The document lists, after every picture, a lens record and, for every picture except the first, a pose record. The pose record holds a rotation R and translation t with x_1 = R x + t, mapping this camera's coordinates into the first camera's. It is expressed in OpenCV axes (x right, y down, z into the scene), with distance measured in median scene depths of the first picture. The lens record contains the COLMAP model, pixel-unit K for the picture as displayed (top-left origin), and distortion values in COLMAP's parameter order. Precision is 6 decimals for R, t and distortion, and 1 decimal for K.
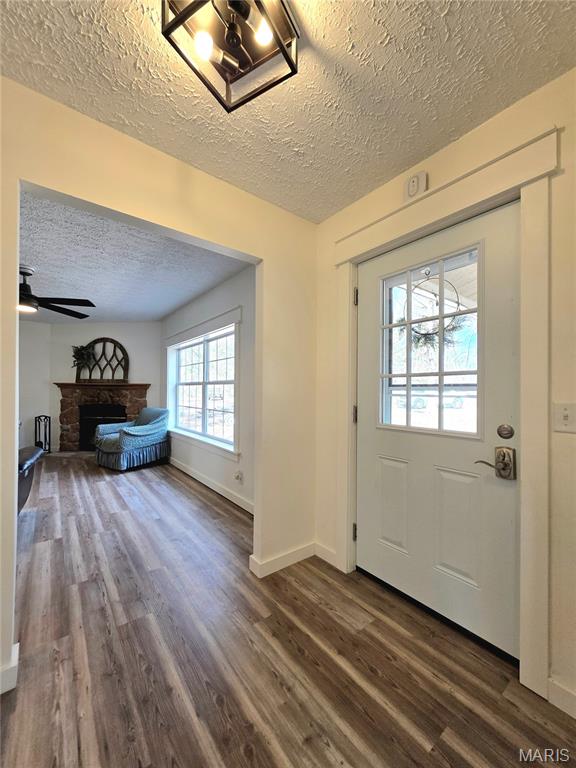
lens RADIAL K [[305.9, 0, 286.8], [0, 305.9, 388.9], [0, 0, 1]] dist [0.000207, 0.000183]
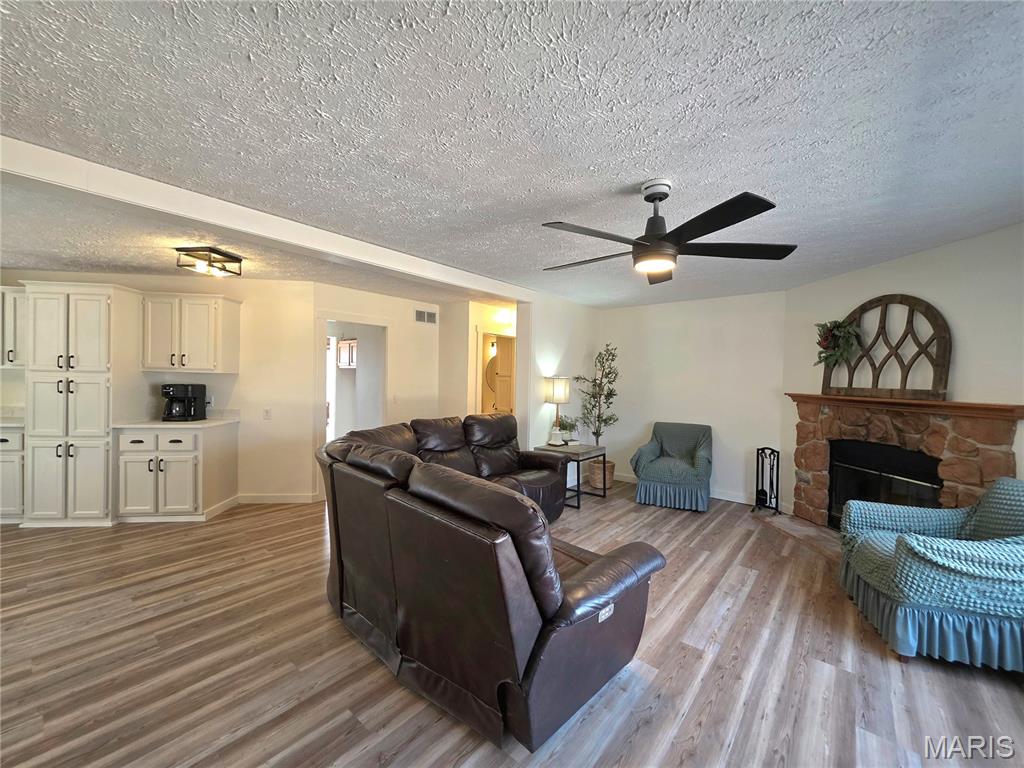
lens RADIAL K [[407.9, 0, 517.8], [0, 407.9, 382.8], [0, 0, 1]] dist [0.000207, 0.000183]
pose [[0.219825, 0.008744, -0.975500, -0.133413], [-0.011430, 0.999914, 0.006387, -0.037991], [0.975472, 0.009746, 0.219906, 0.351548]]
